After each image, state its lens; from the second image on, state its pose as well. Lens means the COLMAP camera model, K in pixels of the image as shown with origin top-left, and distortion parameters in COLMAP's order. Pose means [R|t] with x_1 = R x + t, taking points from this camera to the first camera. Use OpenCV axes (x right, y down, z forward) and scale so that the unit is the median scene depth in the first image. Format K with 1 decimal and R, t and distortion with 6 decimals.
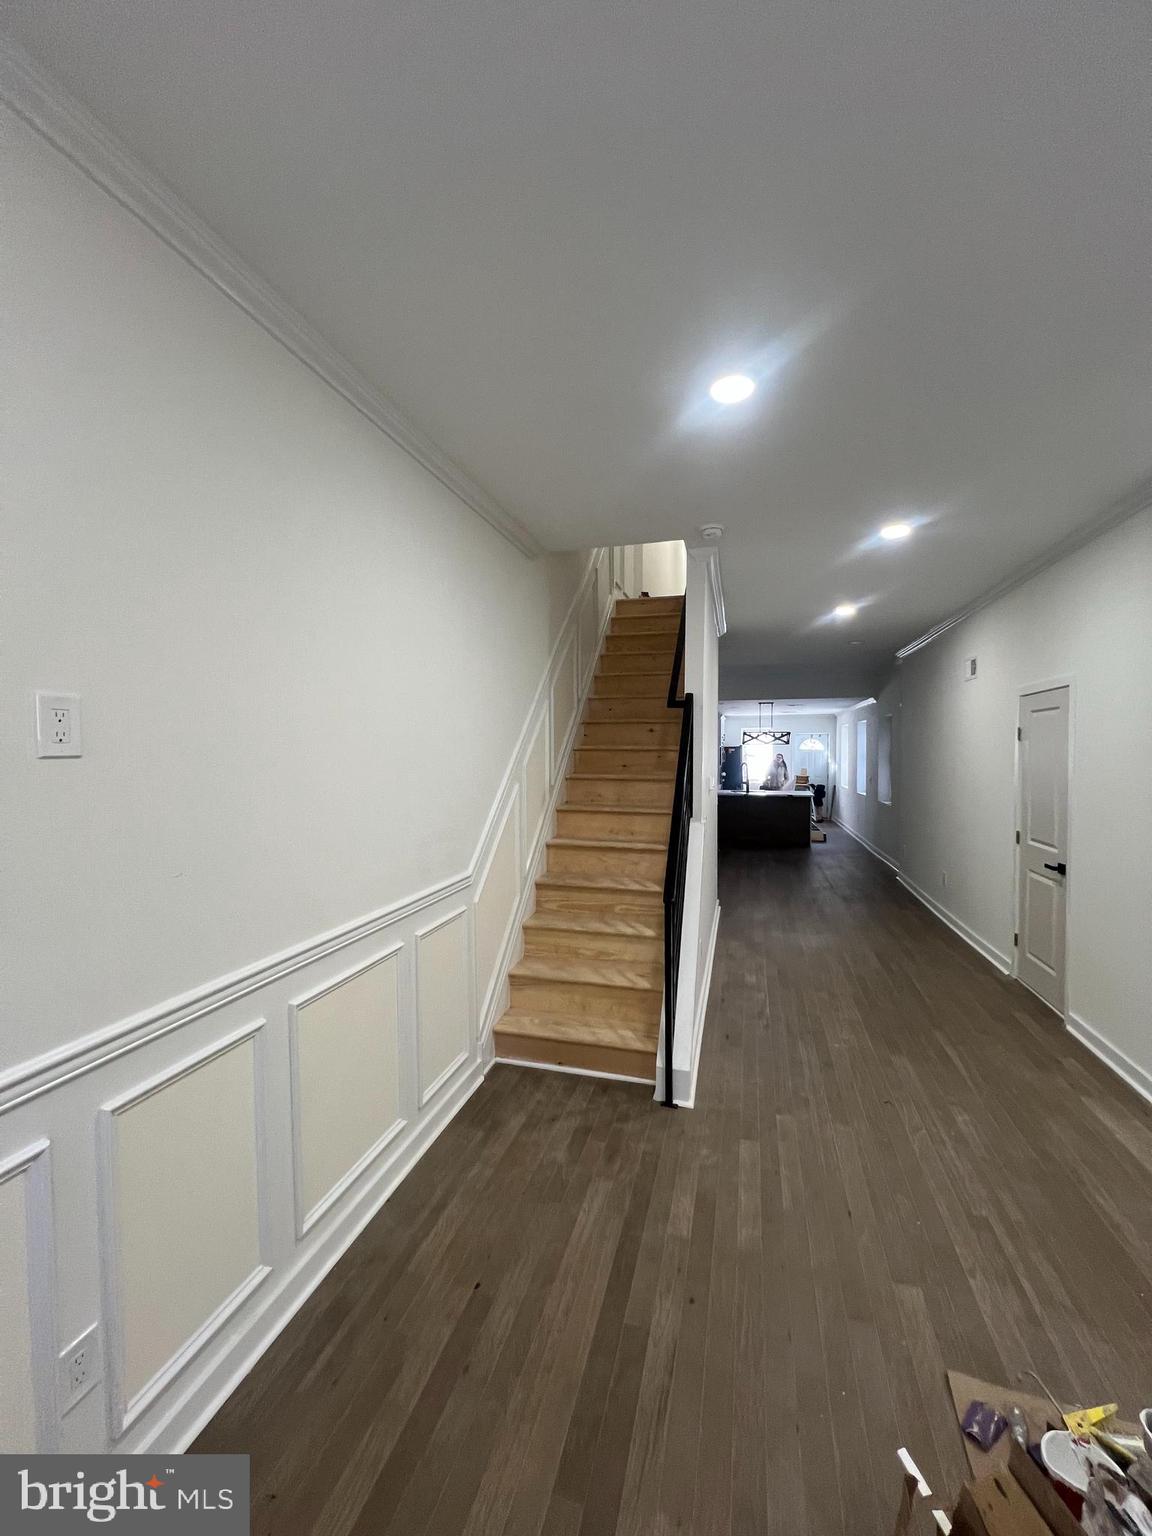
lens RADIAL K [[612.9, 0, 572.7], [0, 612.9, 768.1], [0, 0, 1]] dist [-0.000036, -0.000064]
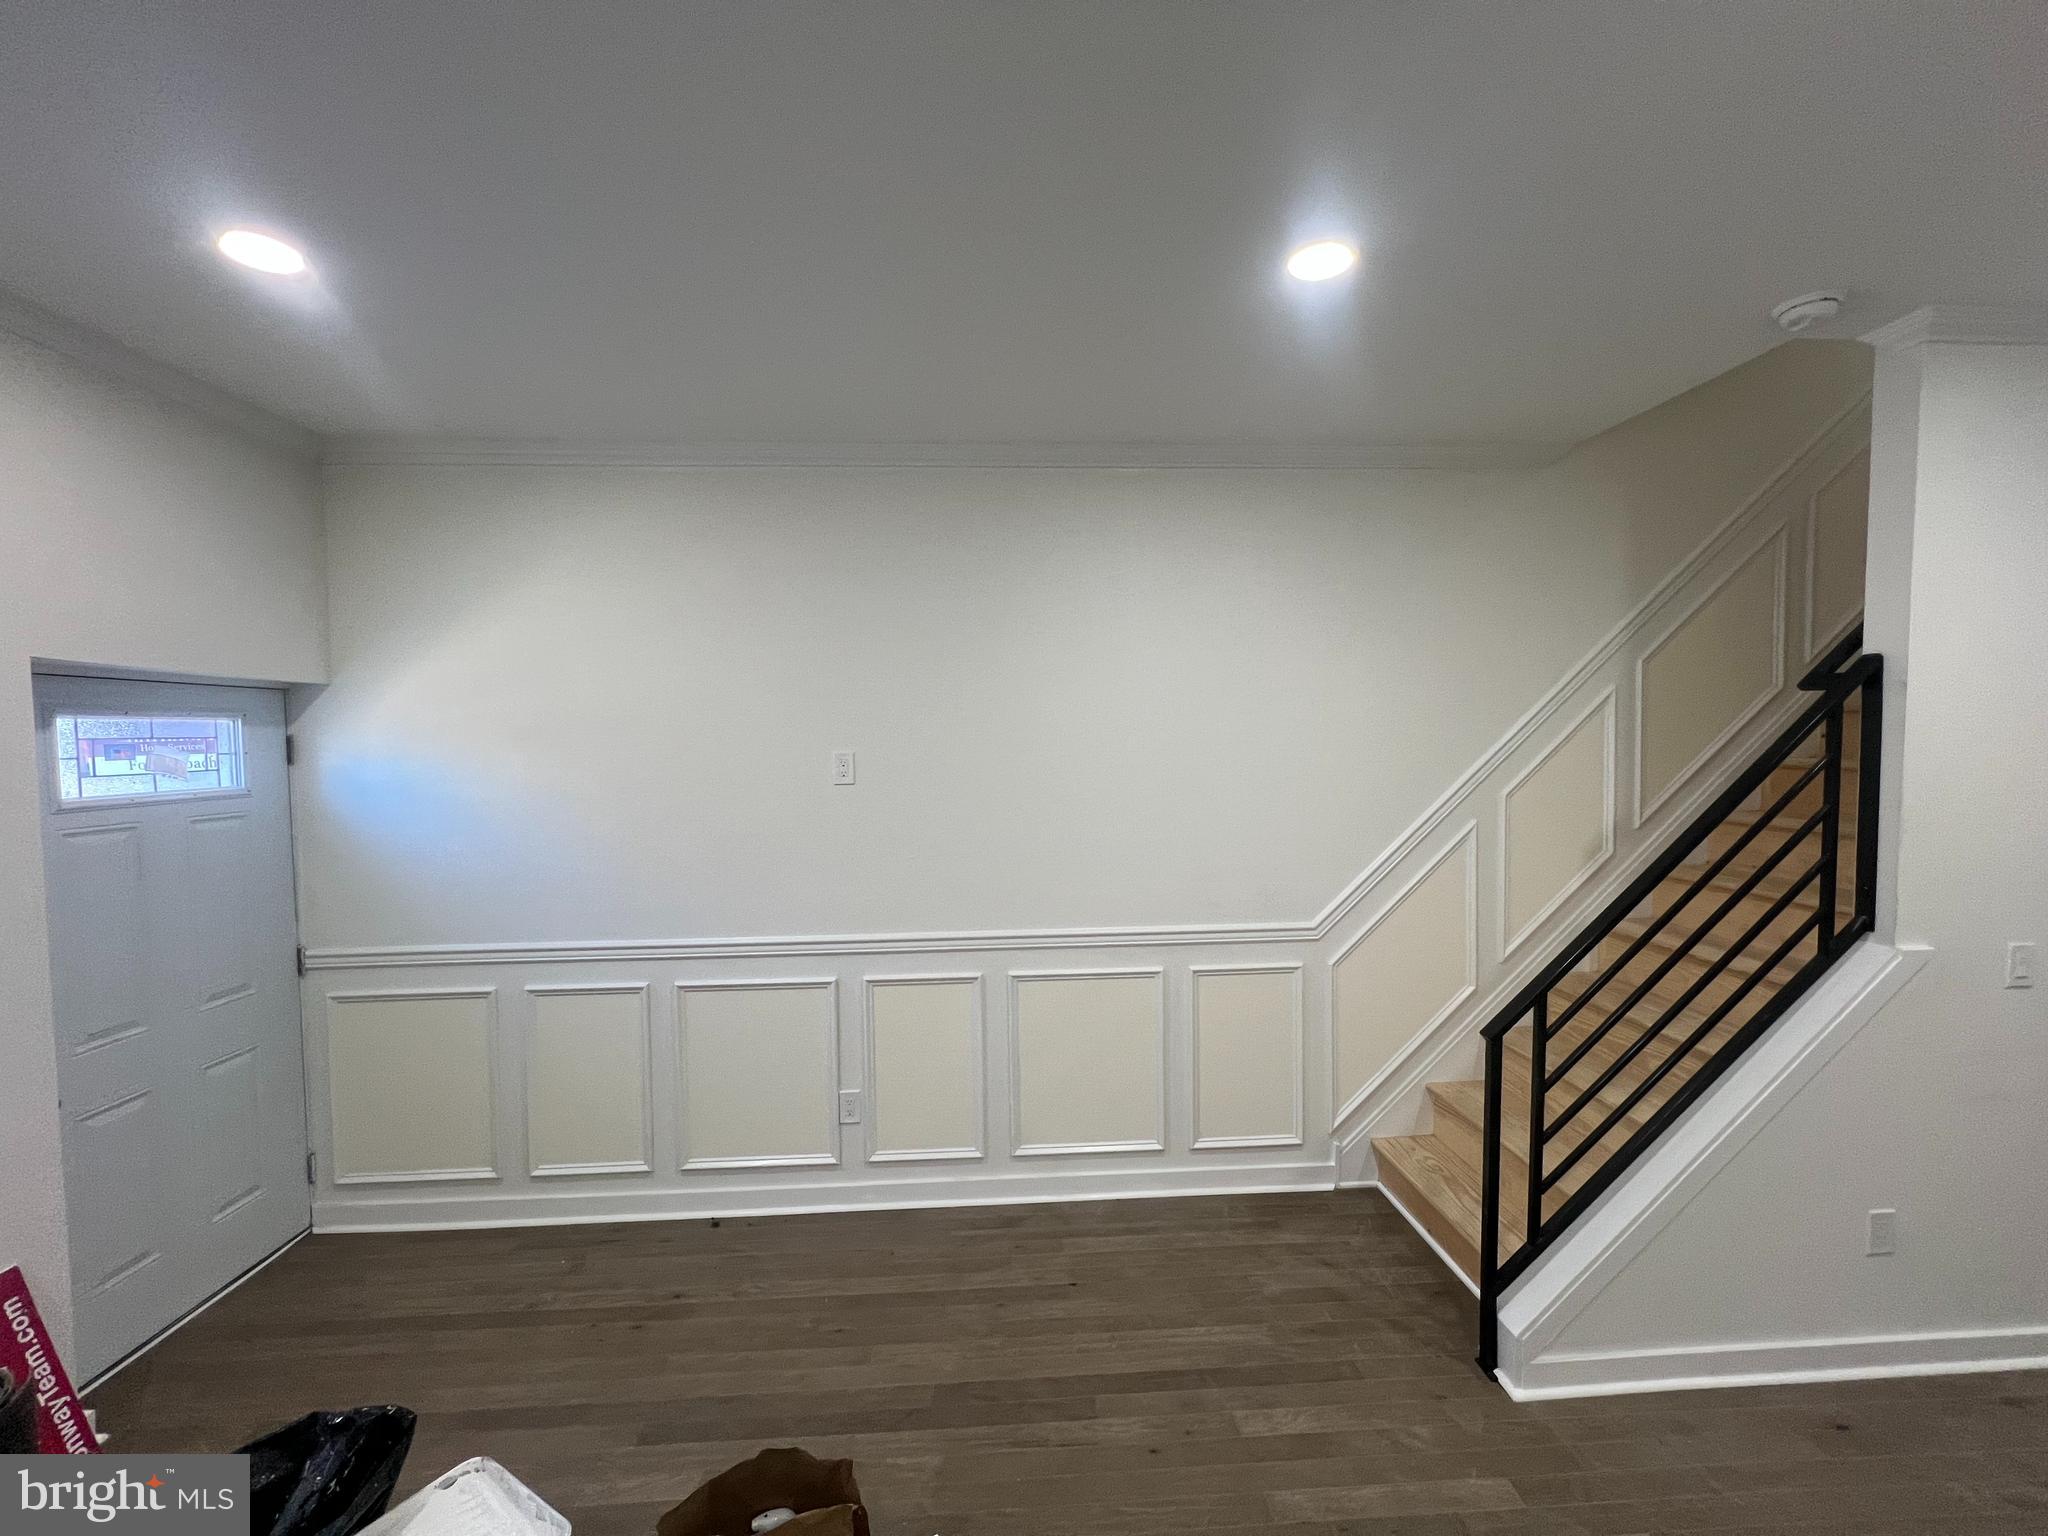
lens RADIAL K [[817.2, 0, 1022.2], [0, 817.2, 766.6], [0, 0, 1]] dist [-0.000036, -0.000064]
pose [[0.323829, 0.027992, -0.945701, 0.928929], [-0.012944, 0.999600, 0.025155, -0.076619], [0.946027, 0.004095, 0.324062, 0.365404]]
